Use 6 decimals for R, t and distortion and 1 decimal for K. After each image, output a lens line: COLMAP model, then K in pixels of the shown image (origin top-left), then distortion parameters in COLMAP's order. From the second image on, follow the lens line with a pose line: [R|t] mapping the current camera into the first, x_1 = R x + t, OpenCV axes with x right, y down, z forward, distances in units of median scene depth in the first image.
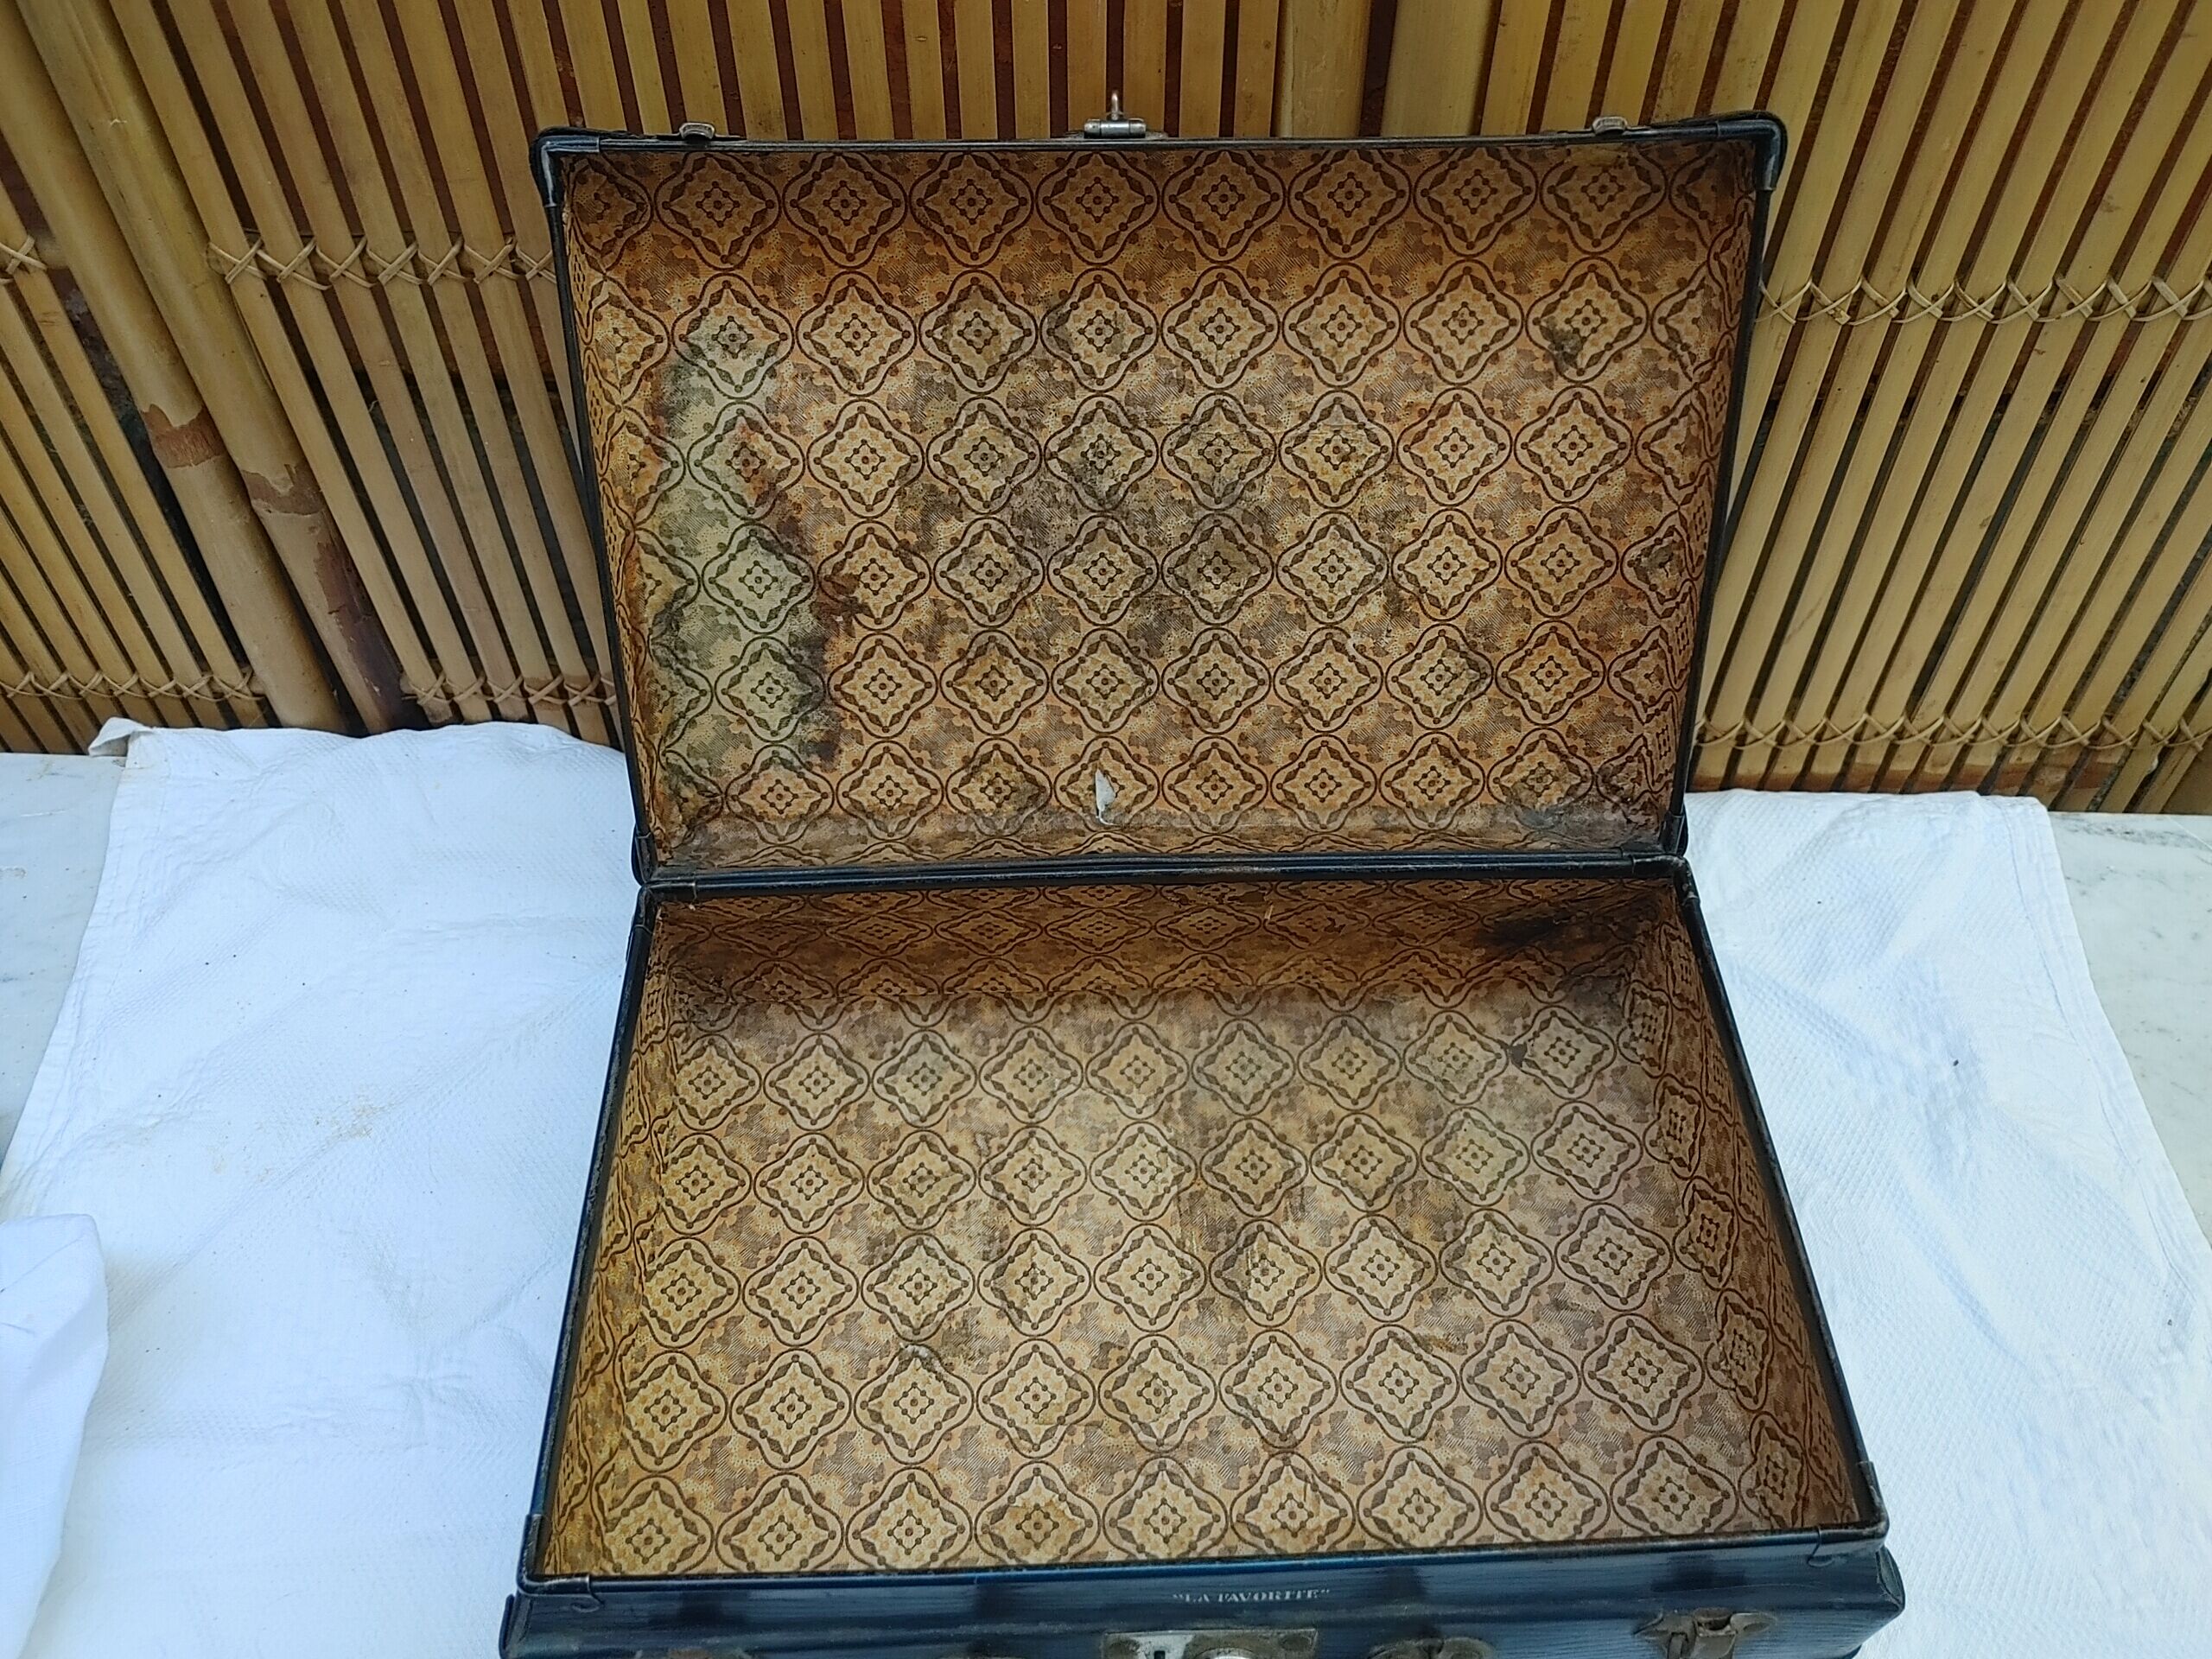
lens RADIAL K [[1723.5, 0, 1112.6], [0, 1723.5, 820.2], [0, 0, 1]] dist [-0.001115, -0.027147]
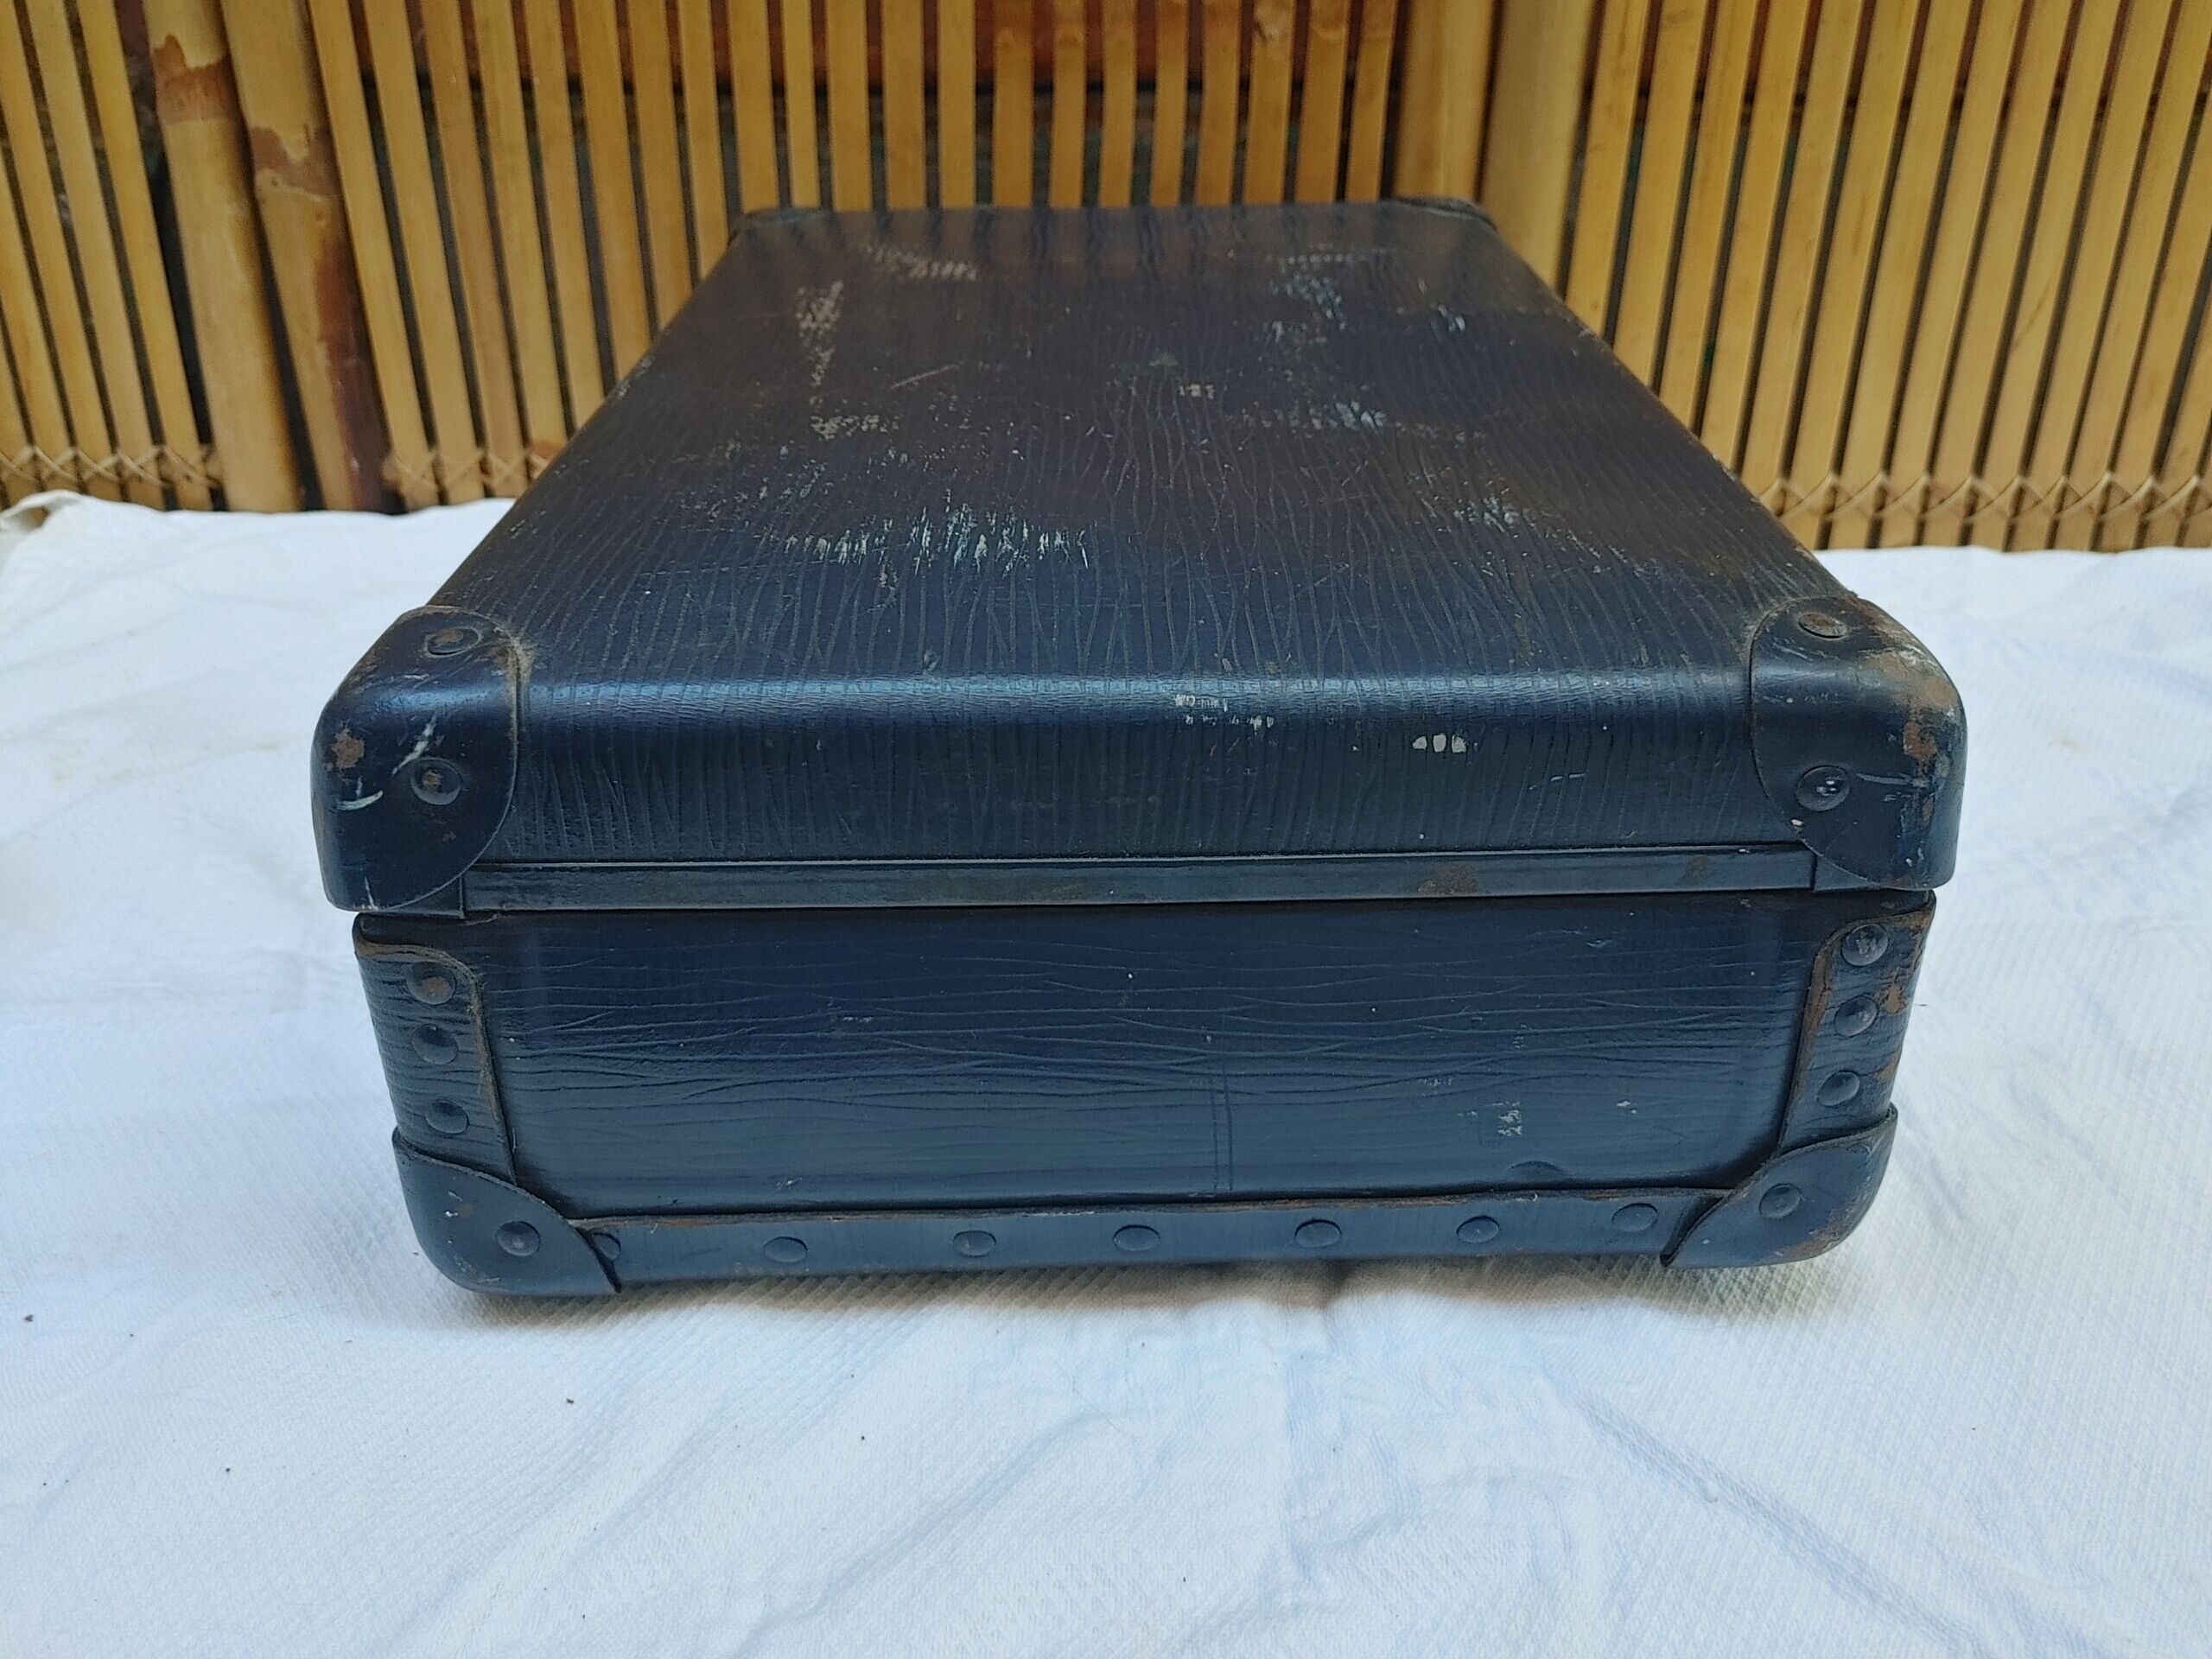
lens RADIAL K [[1723.5, 0, 1052.3], [0, 1723.5, 837.8], [0, 0, 1]] dist [-0.001115, -0.027147]
pose [[0.999750, 0.020239, 0.009453, -0.099274], [-0.015683, 0.937318, -0.348121, 0.452403], [-0.015906, 0.347886, 0.937402, 0.300904]]
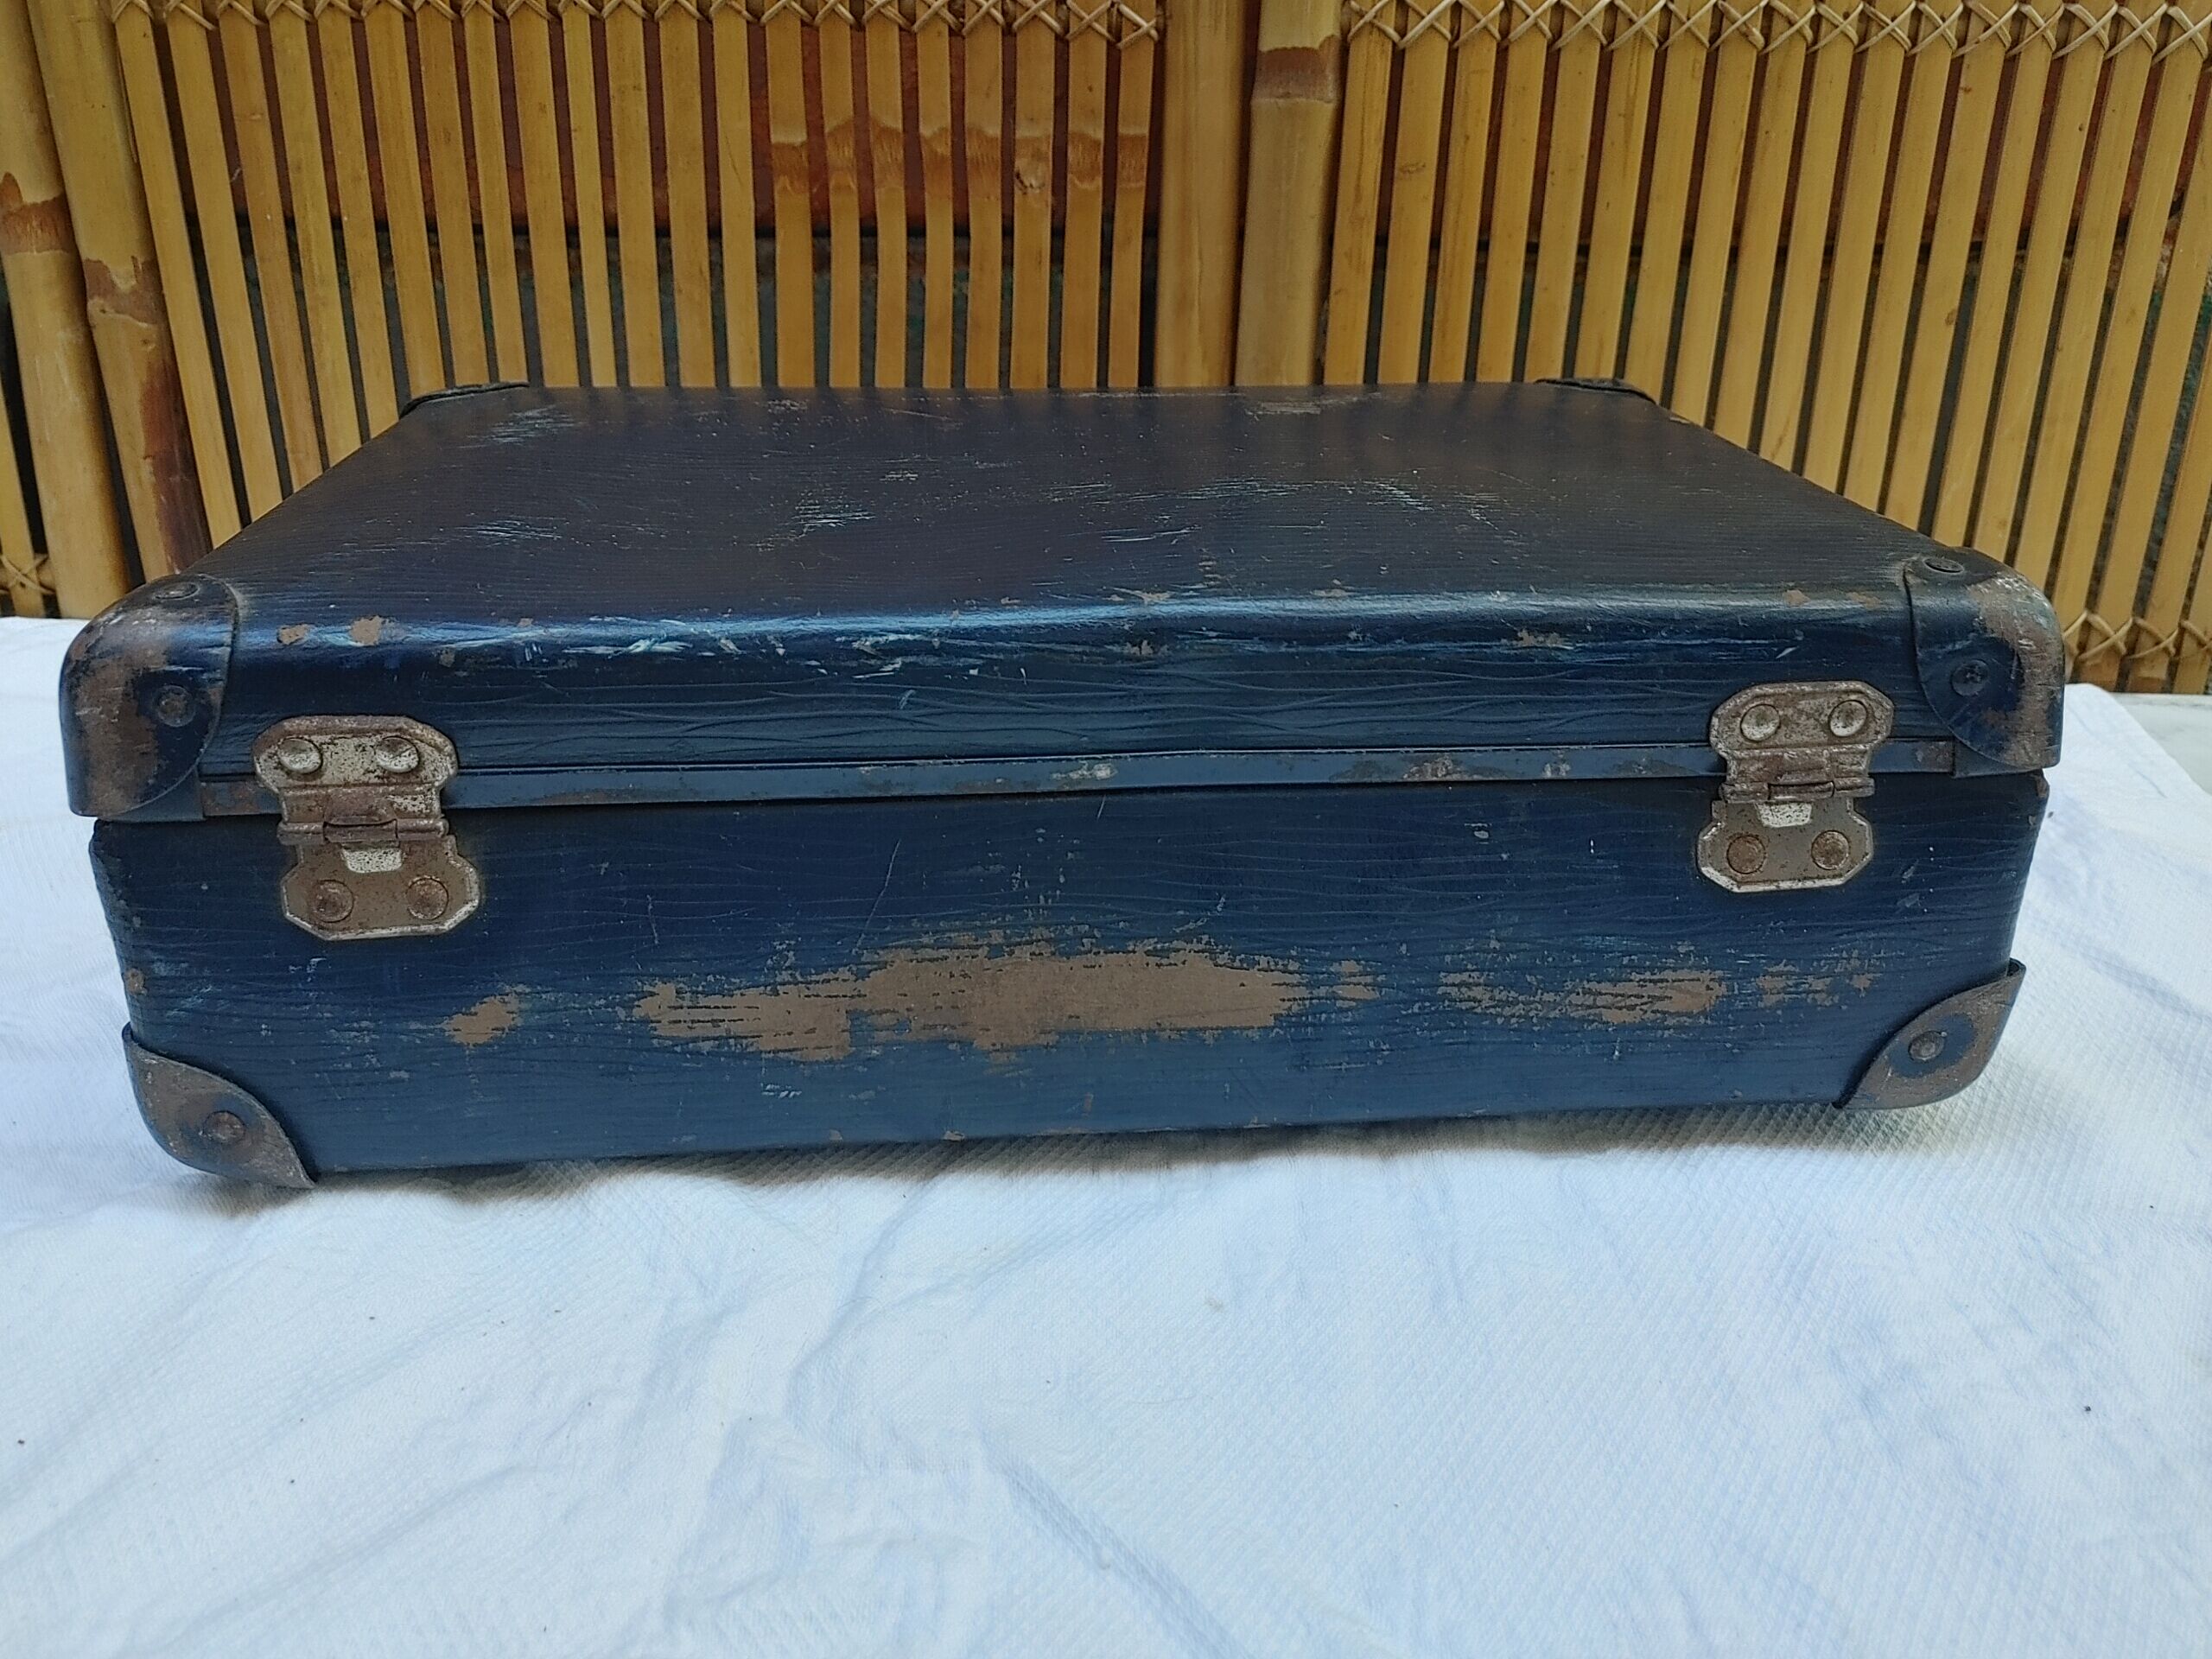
lens RADIAL K [[1723.5, 0, 1095.6], [0, 1723.5, 819.5], [0, 0, 1]] dist [-0.001115, -0.027147]
pose [[0.999237, 0.038365, -0.007350, 0.055302], [-0.037693, 0.897577, -0.439243, 0.474886], [-0.010254, 0.439185, 0.898338, 0.294081]]
